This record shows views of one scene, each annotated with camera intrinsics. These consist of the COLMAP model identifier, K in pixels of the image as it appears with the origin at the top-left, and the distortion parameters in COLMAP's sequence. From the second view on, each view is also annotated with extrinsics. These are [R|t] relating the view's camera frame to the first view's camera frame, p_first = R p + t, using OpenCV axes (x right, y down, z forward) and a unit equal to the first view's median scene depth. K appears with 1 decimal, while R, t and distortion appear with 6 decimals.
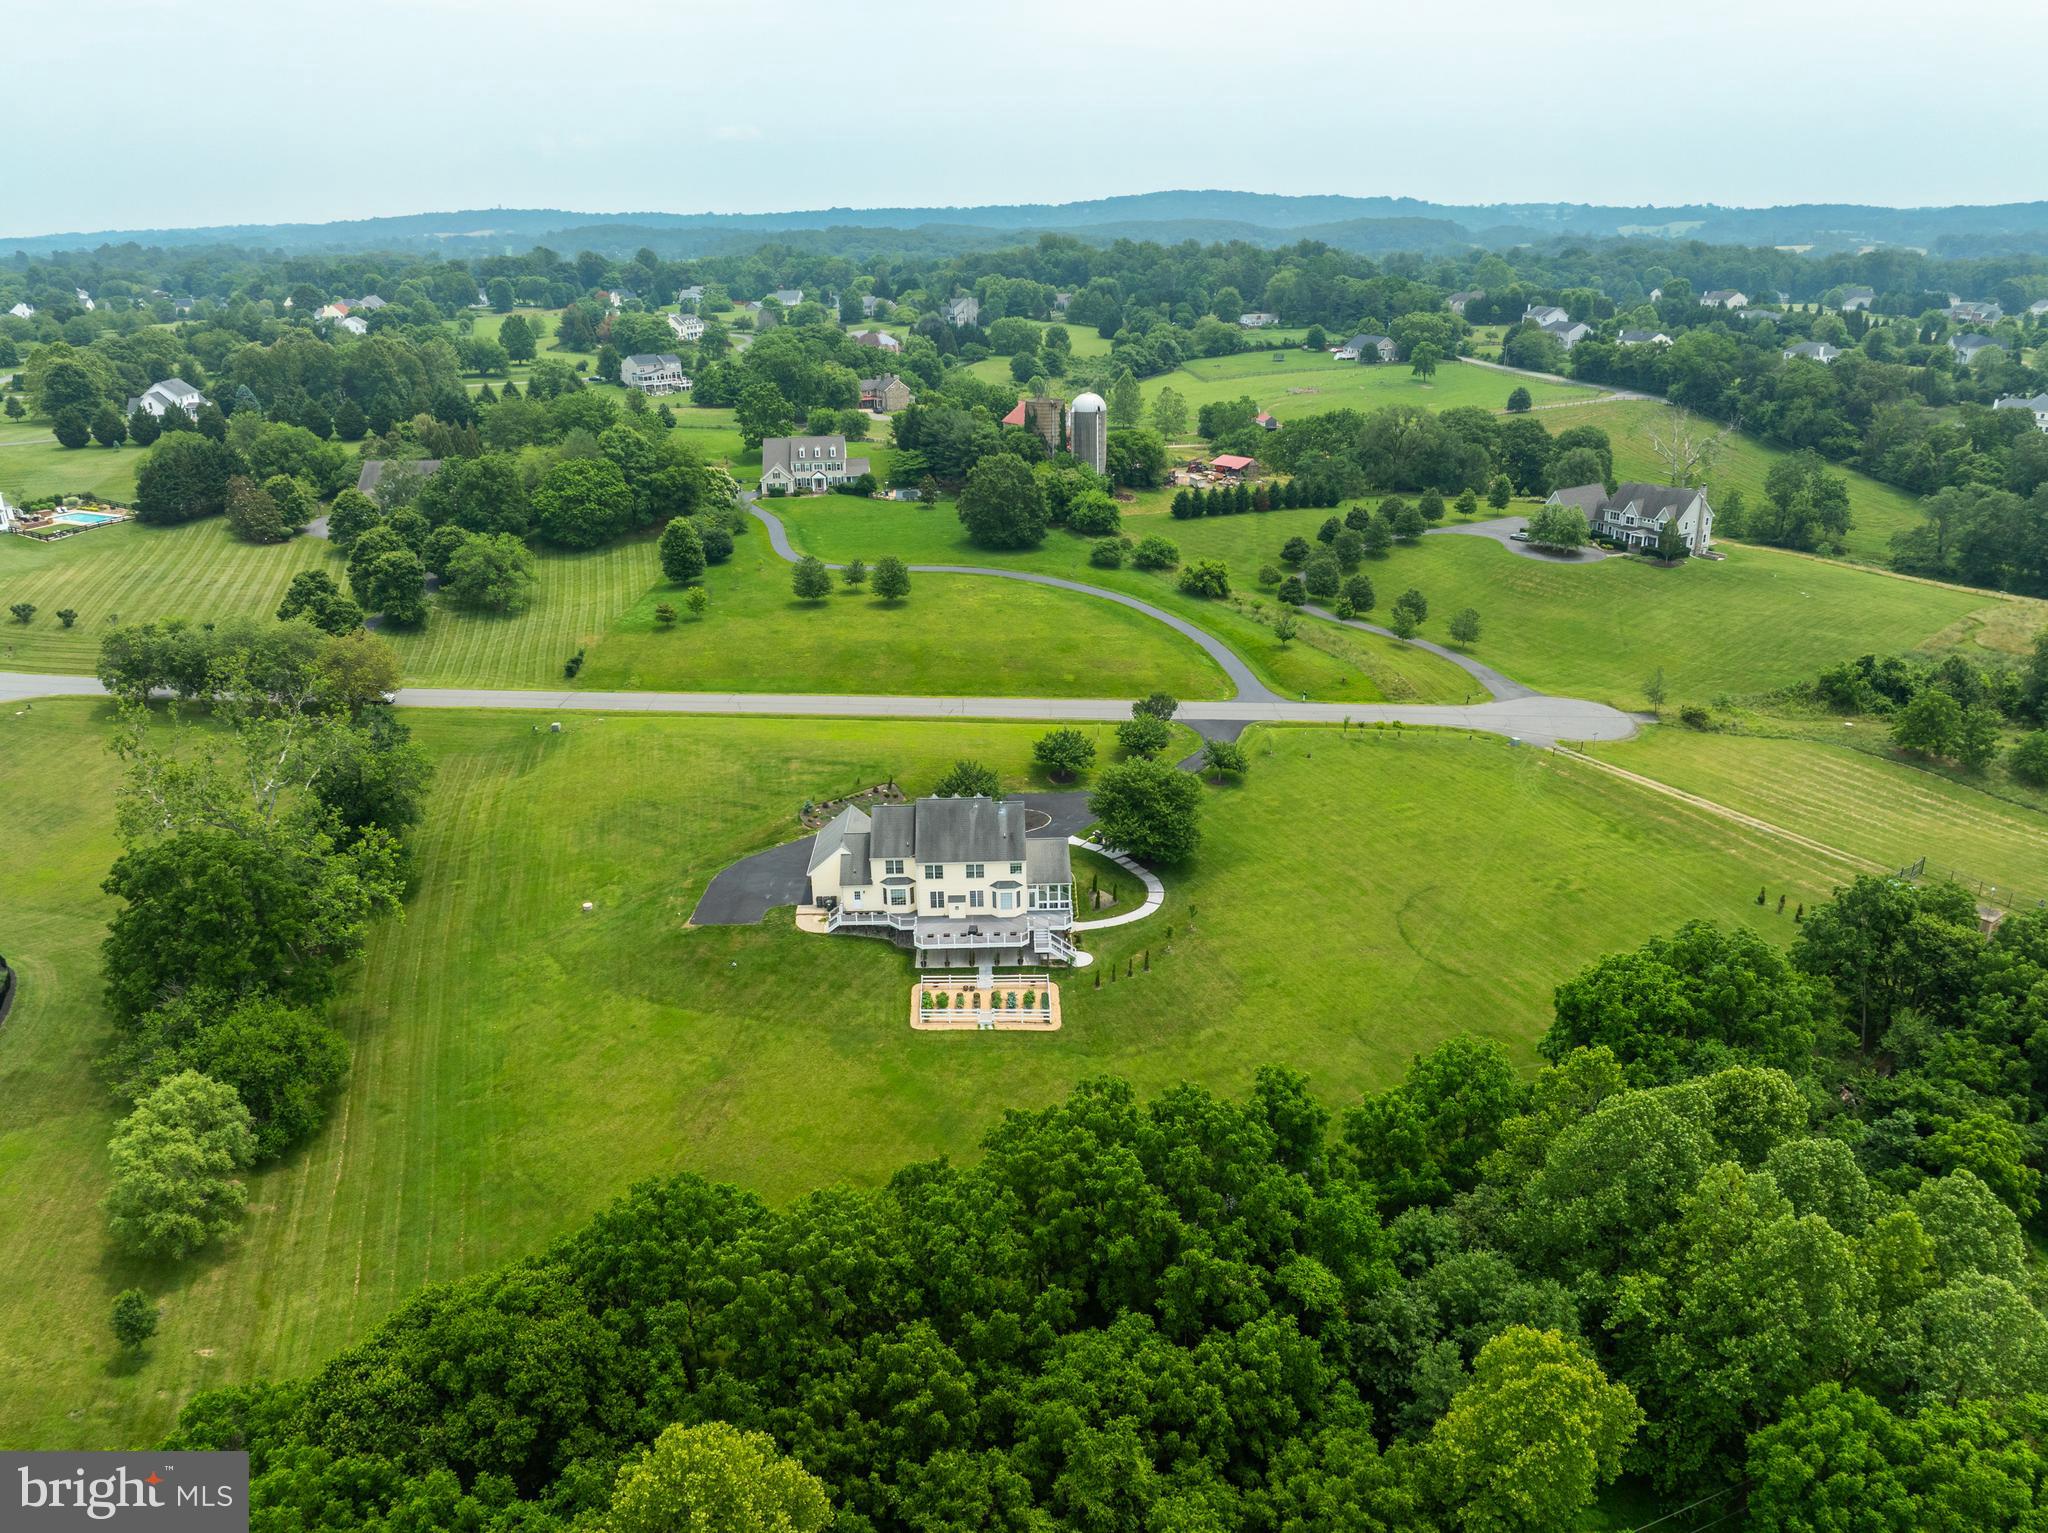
lens RADIAL K [[1441.8, 0, 1015.4], [0, 1441.8, 767.2], [0, 0, 1]] dist [-0.045140, 0.001637]
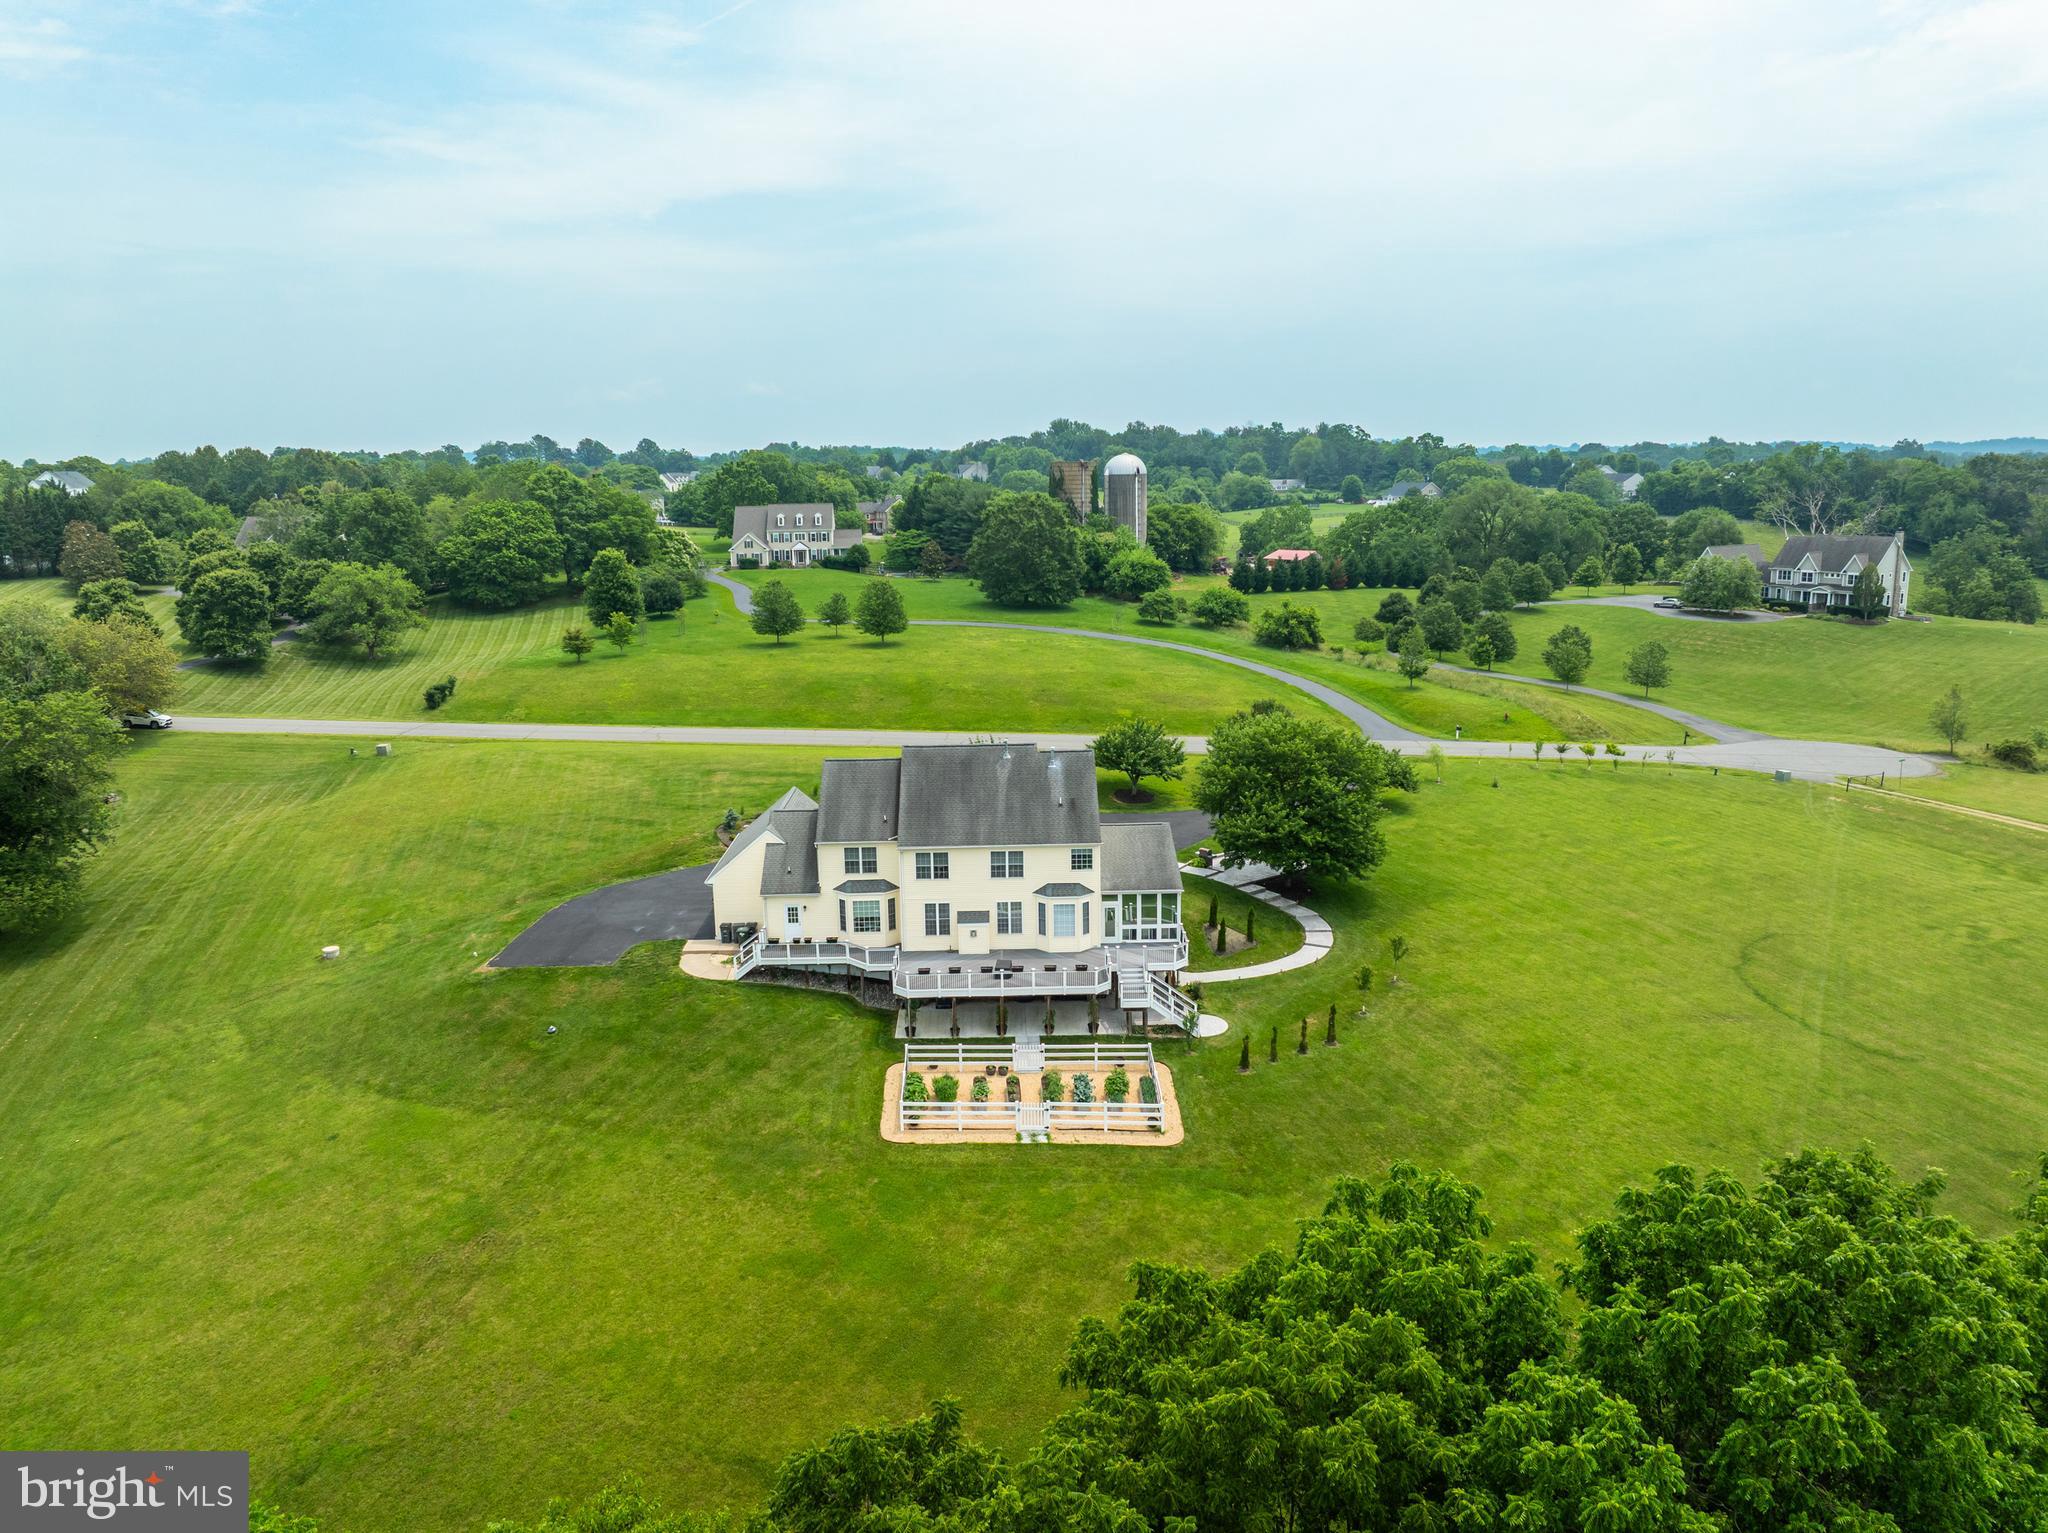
lens RADIAL K [[1441.8, 0, 1015.6], [0, 1441.8, 764.0], [0, 0, 1]] dist [-0.045140, 0.001637]
pose [[0.999995, 0.002166, -0.002342, -0.021325], [-0.002521, 0.986425, -0.164190, 0.112712], [0.001955, 0.164195, 0.986426, 0.411910]]
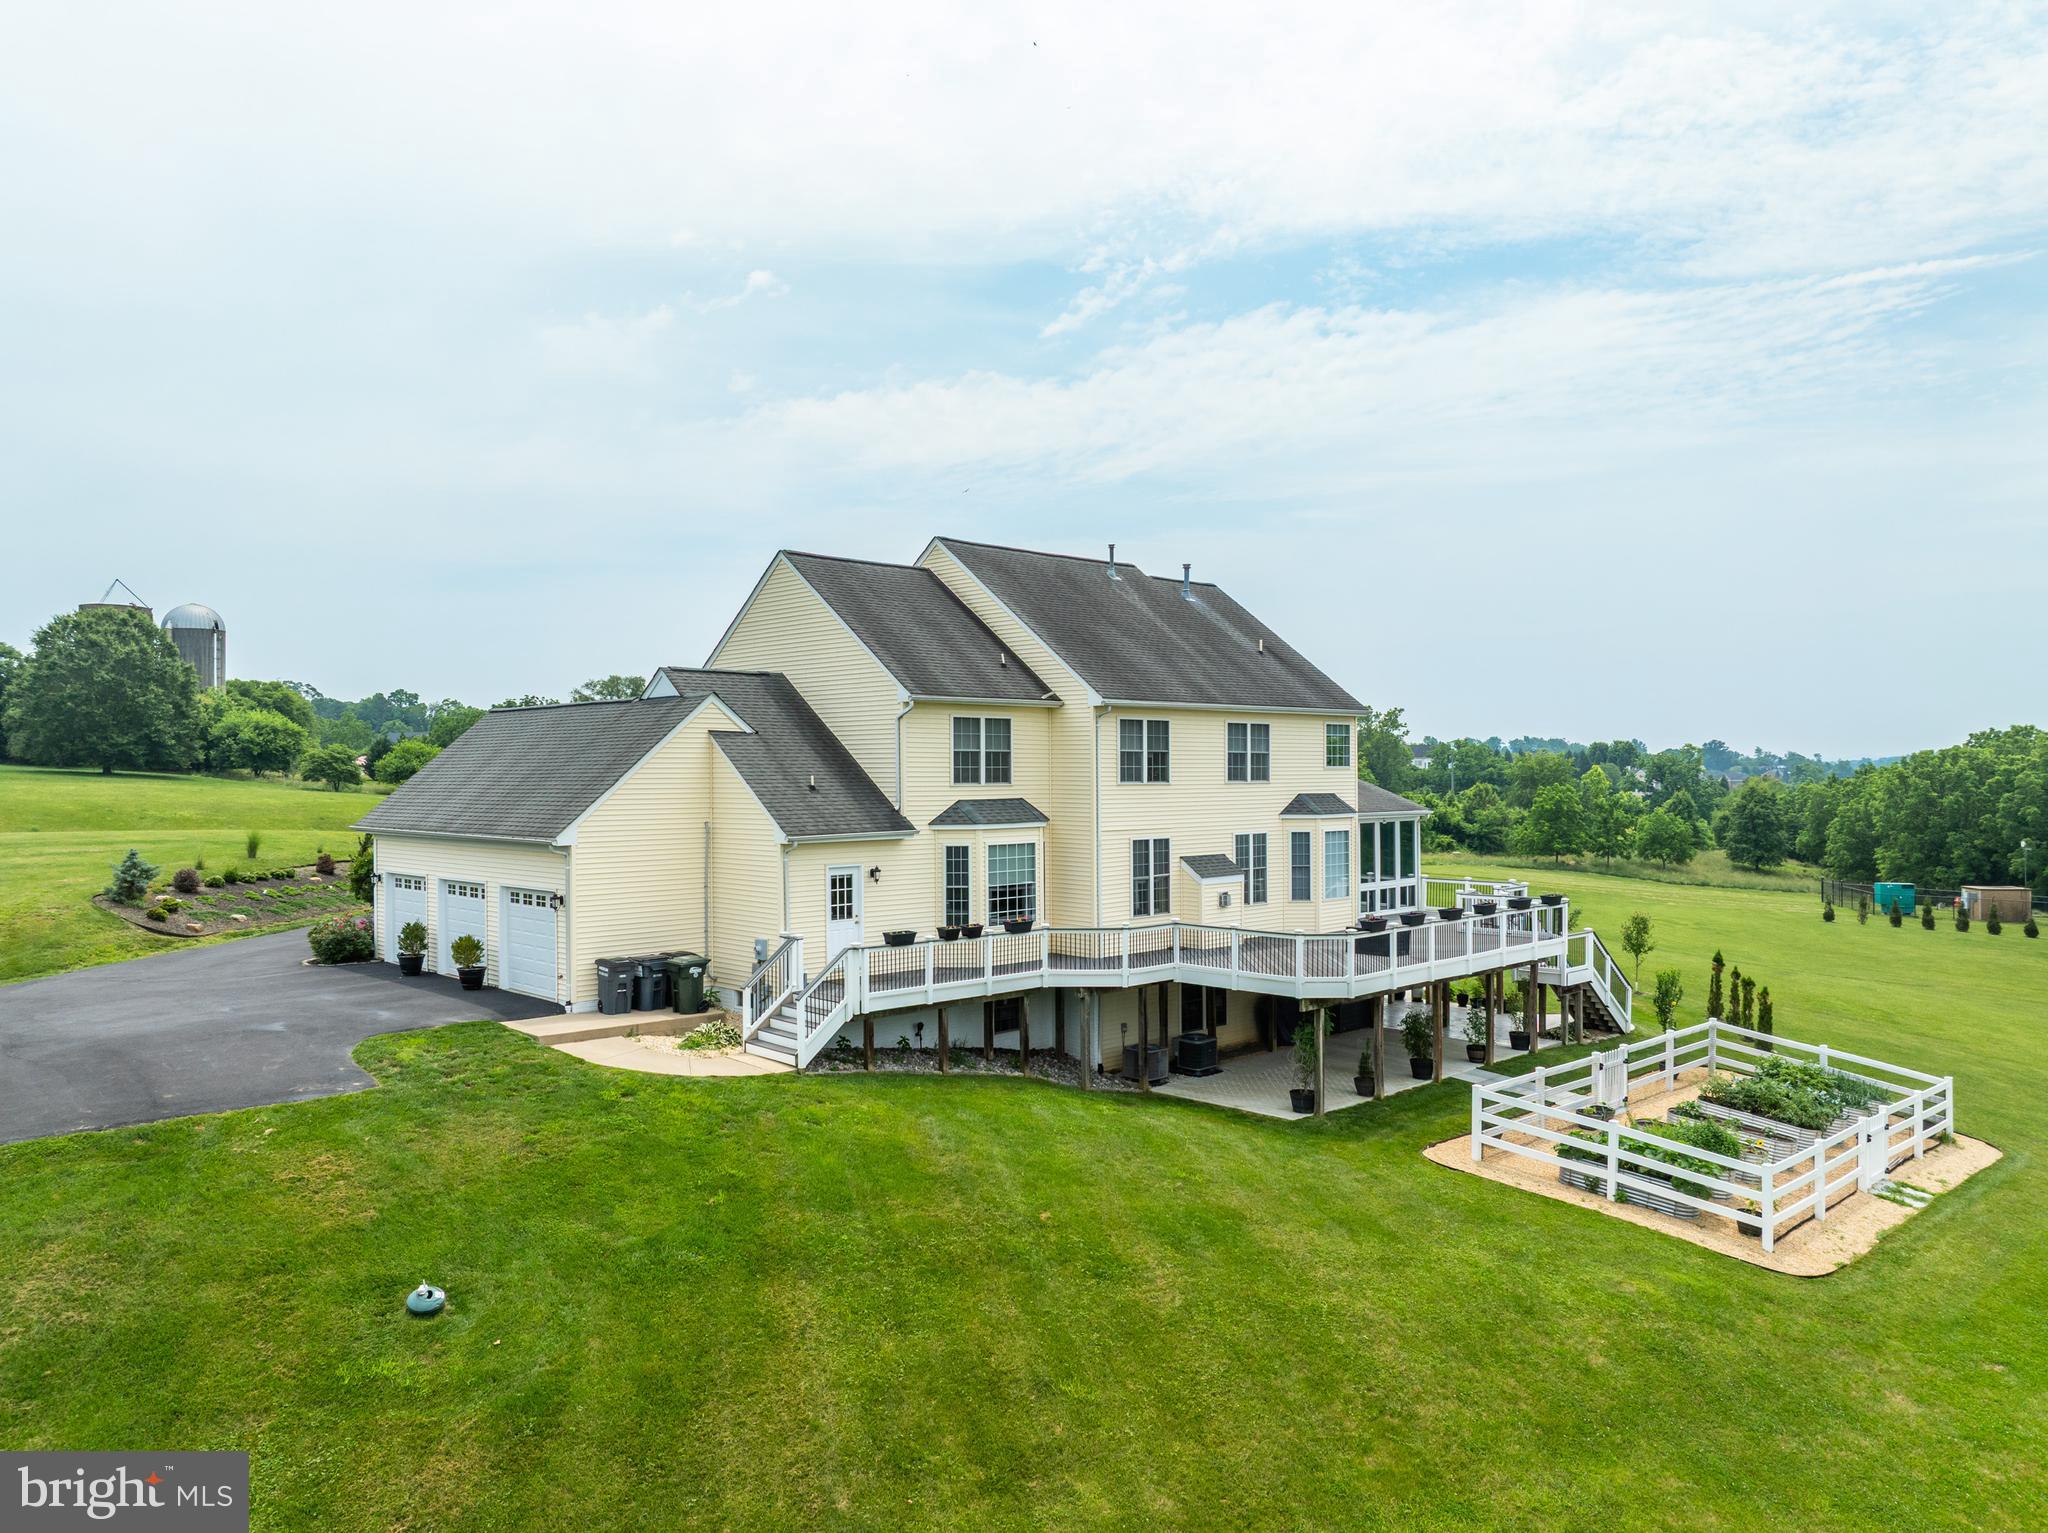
lens RADIAL K [[1441.8, 0, 1023.1], [0, 1441.8, 757.3], [0, 0, 1]] dist [-0.045140, 0.001637]
pose [[0.729932, 0.022391, 0.683153, -0.214471], [0.237353, 0.928965, -0.284054, 0.124783], [-0.640986, 0.369489, 0.672766, 0.770541]]
